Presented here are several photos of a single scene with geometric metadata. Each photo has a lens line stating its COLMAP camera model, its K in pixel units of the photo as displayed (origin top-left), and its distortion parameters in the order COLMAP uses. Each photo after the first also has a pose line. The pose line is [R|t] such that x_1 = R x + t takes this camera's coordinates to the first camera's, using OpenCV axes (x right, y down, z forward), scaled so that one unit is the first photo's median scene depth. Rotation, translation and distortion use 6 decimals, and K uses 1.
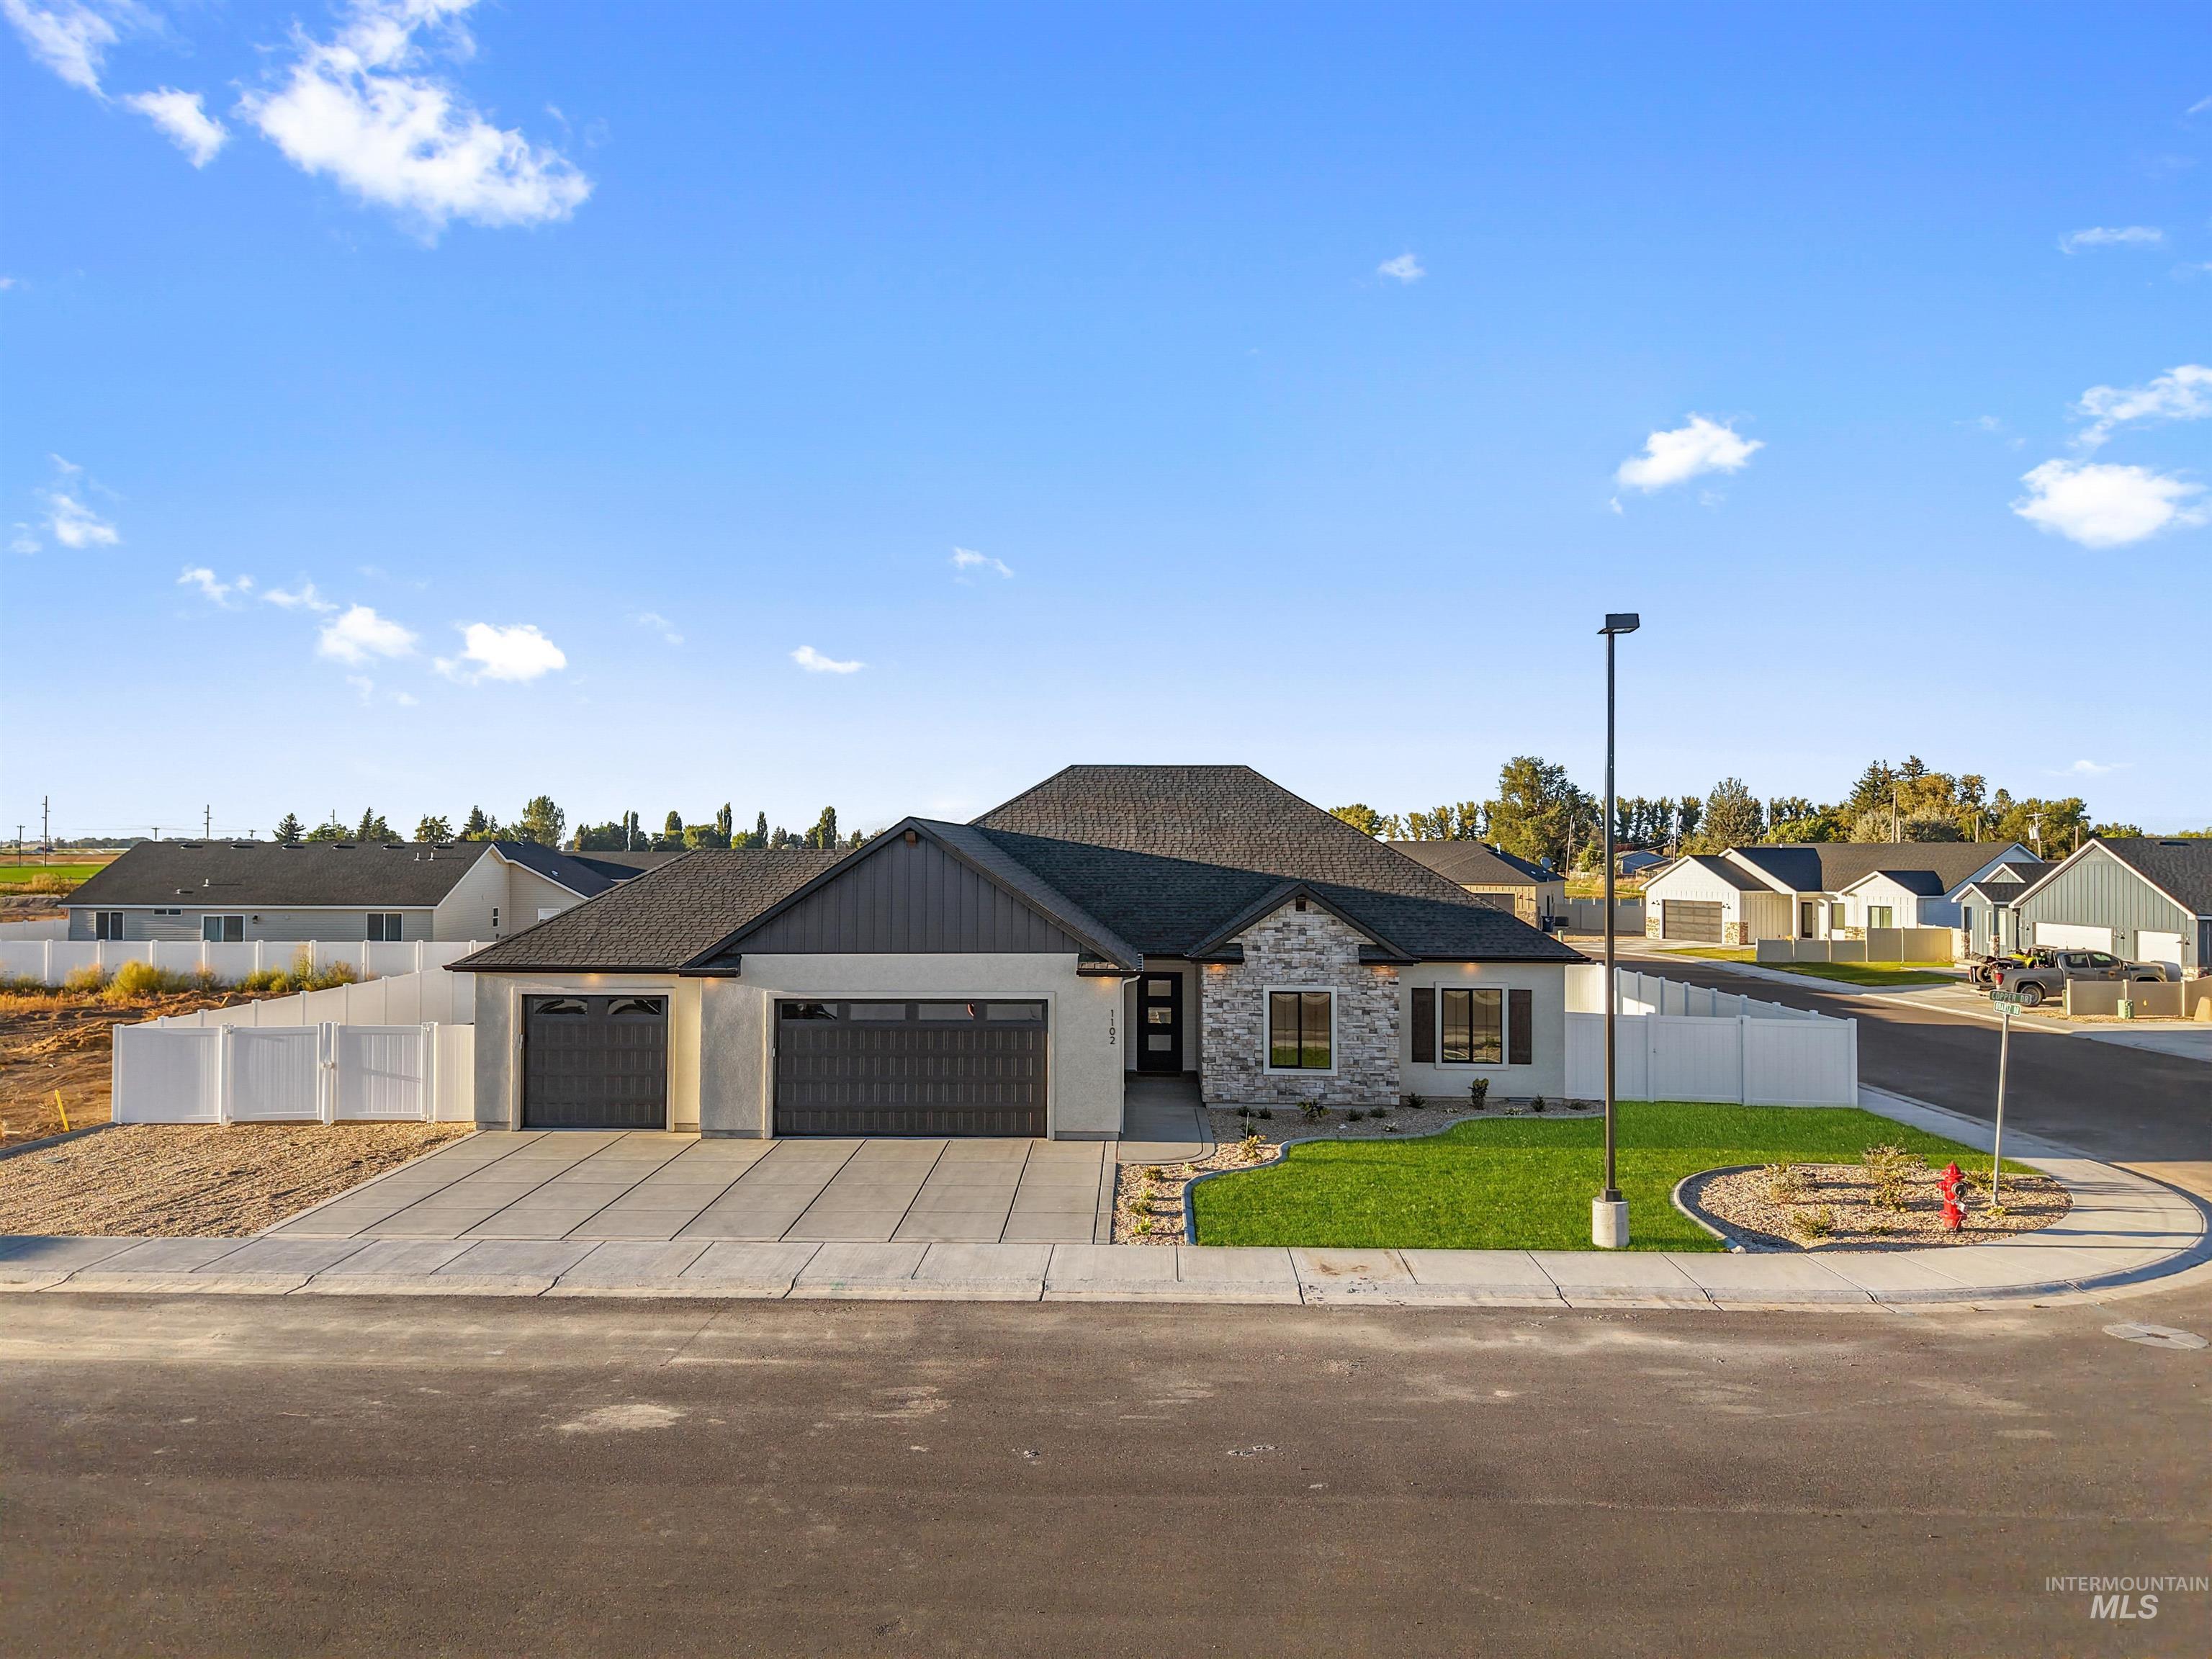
lens RADIAL K [[1469.5, 0, 1083.3], [0, 1469.5, 806.6], [0, 0, 1]] dist [0.029179, -0.033138]
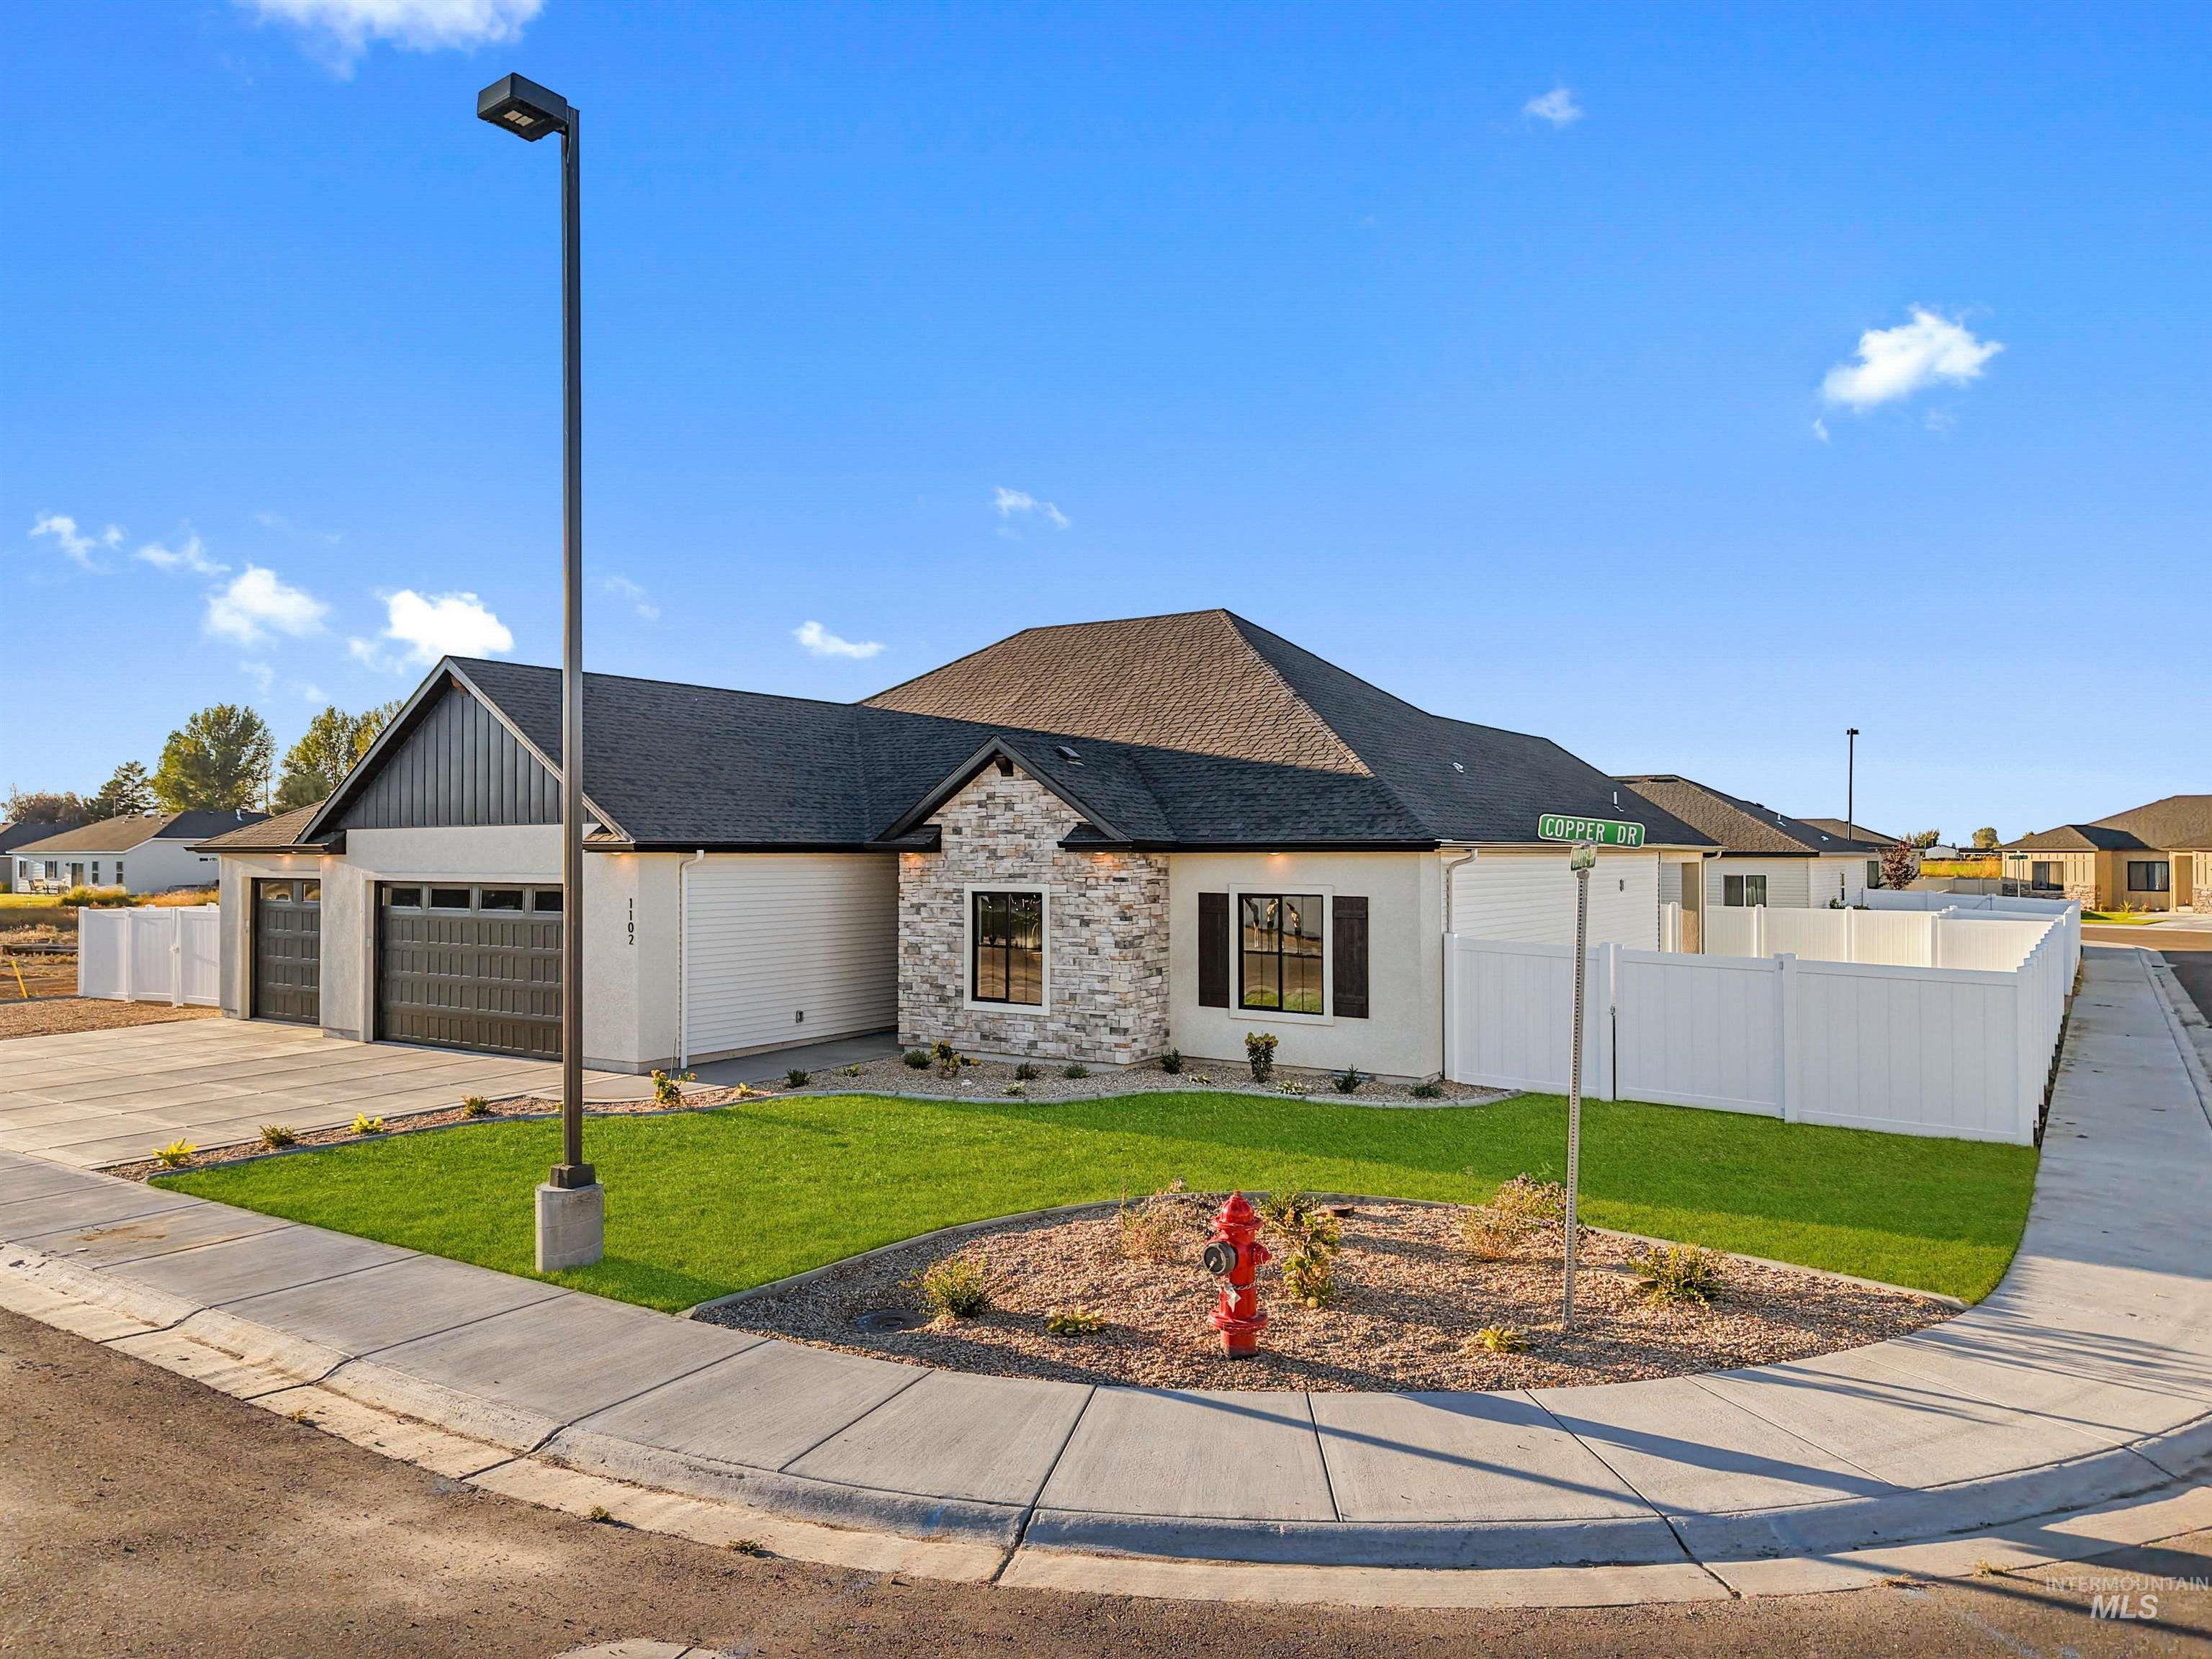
lens RADIAL K [[1469.5, 0, 1108.6], [0, 1469.5, 840.6], [0, 0, 1]] dist [0.029179, -0.033138]
pose [[0.858863, -0.008843, -0.512129, 0.585573], [0.018897, 0.999717, 0.014430, 0.099973], [0.511856, -0.022071, 0.858788, 0.467093]]
